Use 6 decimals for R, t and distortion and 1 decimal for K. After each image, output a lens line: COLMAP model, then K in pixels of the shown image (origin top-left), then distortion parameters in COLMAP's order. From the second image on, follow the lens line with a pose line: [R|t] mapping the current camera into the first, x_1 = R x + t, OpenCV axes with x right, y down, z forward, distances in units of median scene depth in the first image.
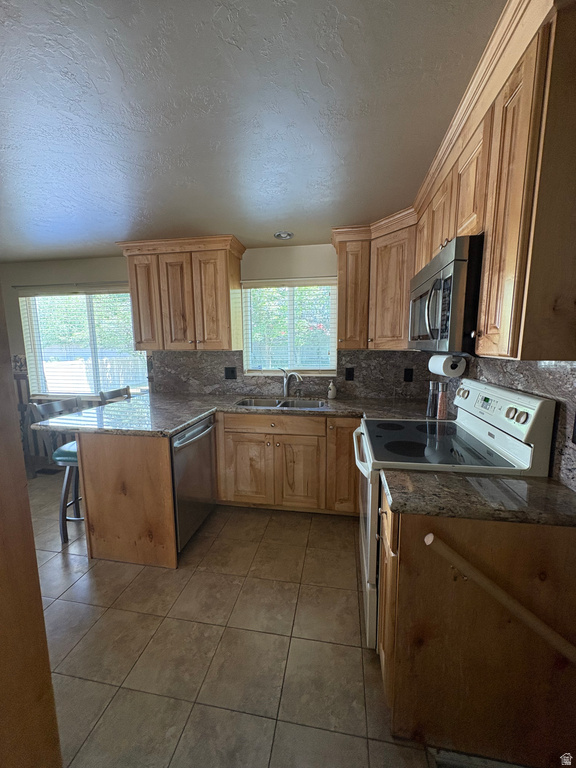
lens RADIAL K [[306.2, 0, 290.3], [0, 306.2, 385.1], [0, 0, 1]] dist [-0.000622, 0.000084]
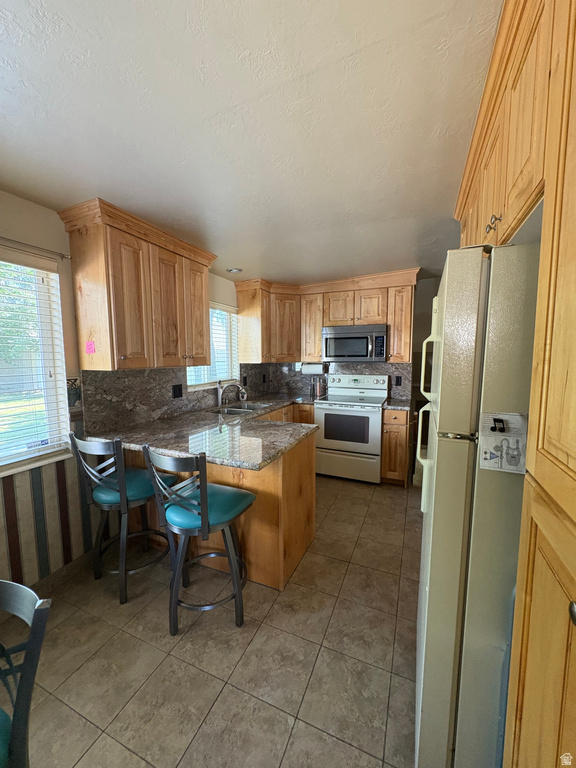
lens RADIAL K [[306.2, 0, 290.3], [0, 306.2, 385.2], [0, 0, 1]] dist [-0.000622, 0.000084]
pose [[0.231634, -0.086530, 0.968947, -1.001503], [0.131908, 0.989631, 0.056843, -0.064127], [-0.963819, 0.114645, 0.240646, 0.460046]]
